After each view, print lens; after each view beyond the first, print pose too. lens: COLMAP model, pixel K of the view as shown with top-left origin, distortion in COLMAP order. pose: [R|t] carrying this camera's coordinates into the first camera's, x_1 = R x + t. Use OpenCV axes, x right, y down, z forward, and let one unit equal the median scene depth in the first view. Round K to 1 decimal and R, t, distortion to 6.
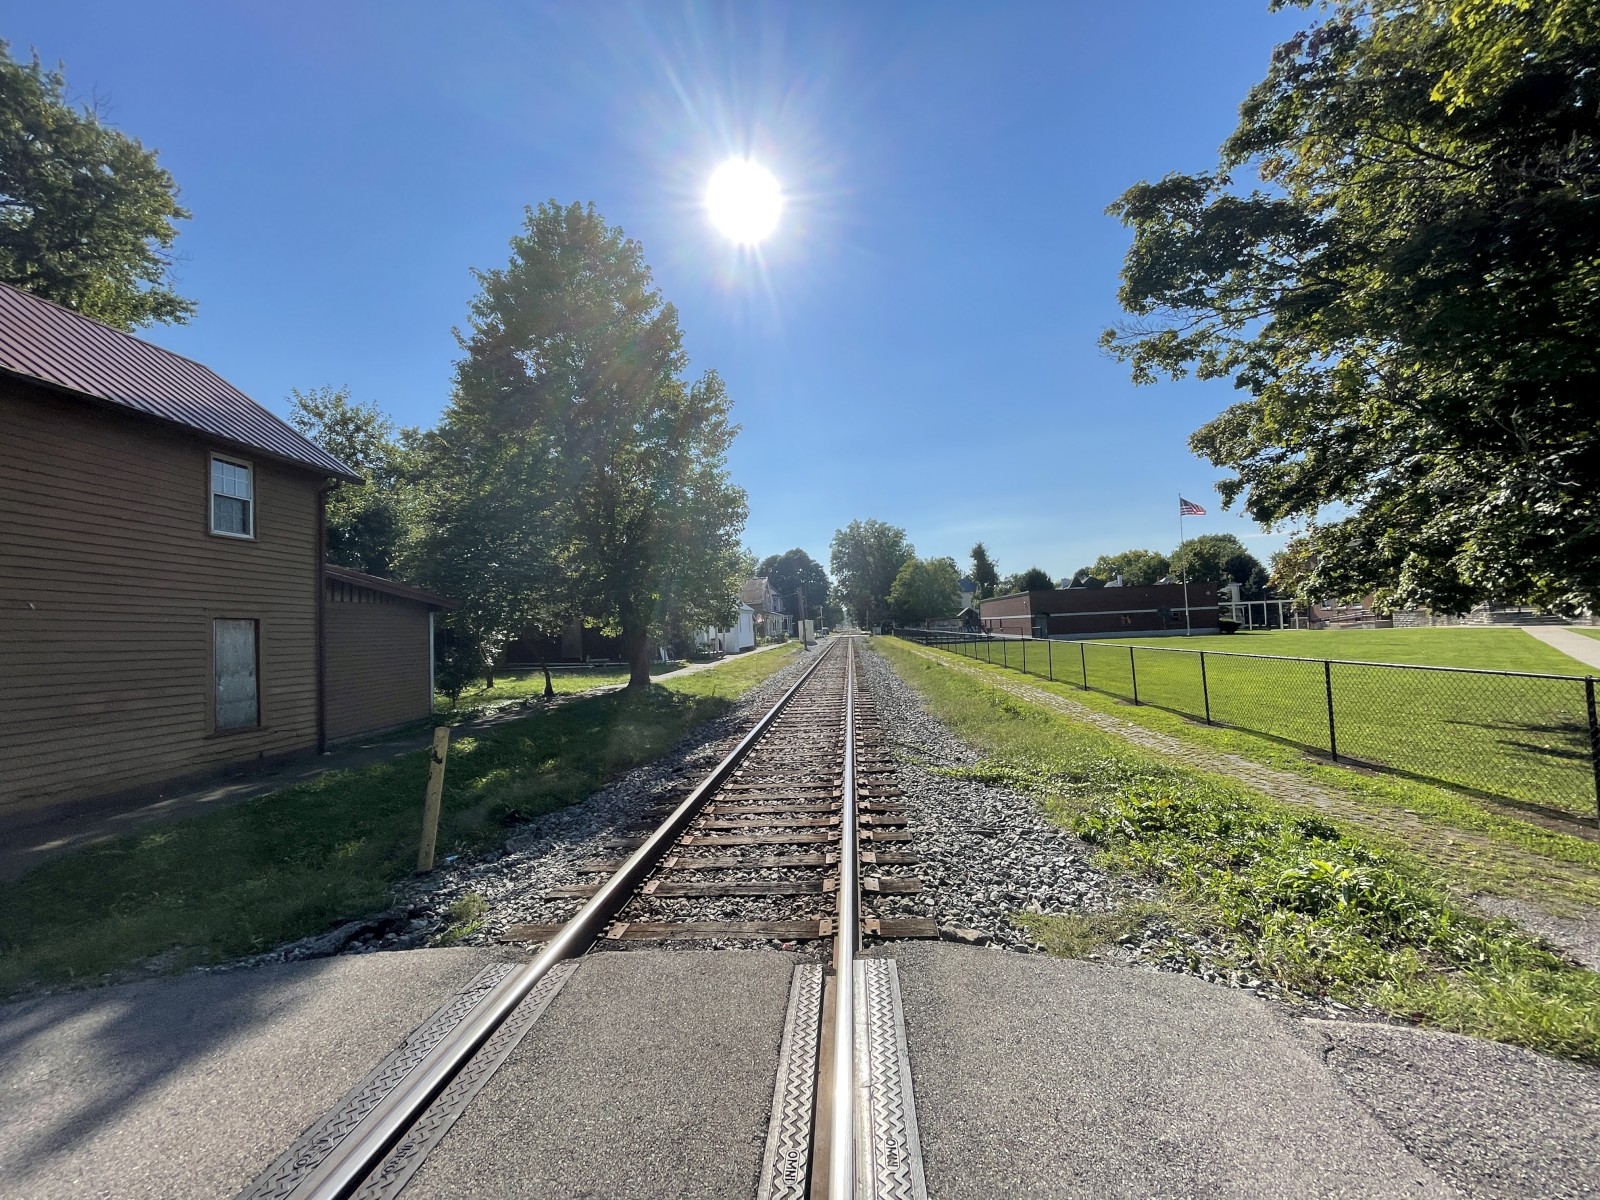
lens RADIAL K [[640.6, 0, 797.1], [0, 640.6, 603.6], [0, 0, 1]] dist [0.000062, 0.000167]
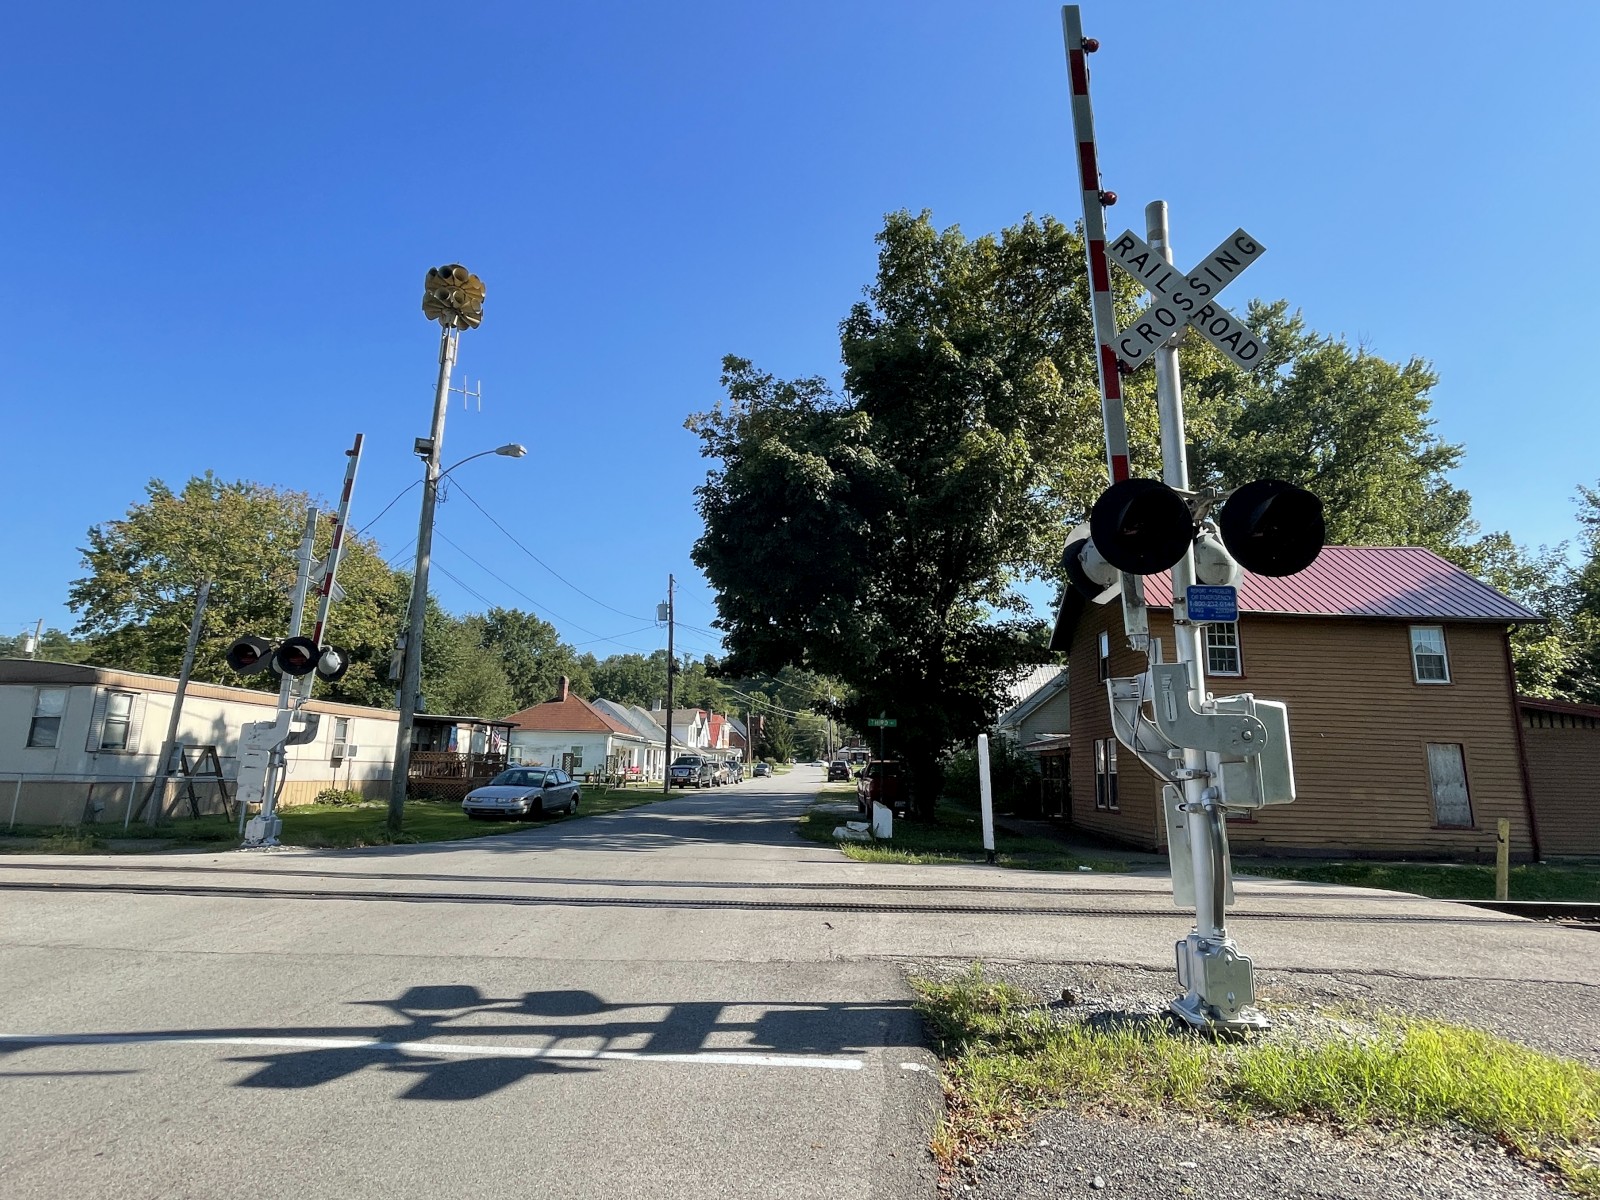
lens RADIAL K [[821.5, 0, 798.7], [0, 821.5, 595.1], [0, 0, 1]] dist [-0.004681, -0.001193]
pose [[0.036005, -0.171076, -0.984600, 0.849764], [0.019002, 0.985178, -0.170481, -0.015653], [0.999171, -0.012571, 0.038722, -0.440687]]
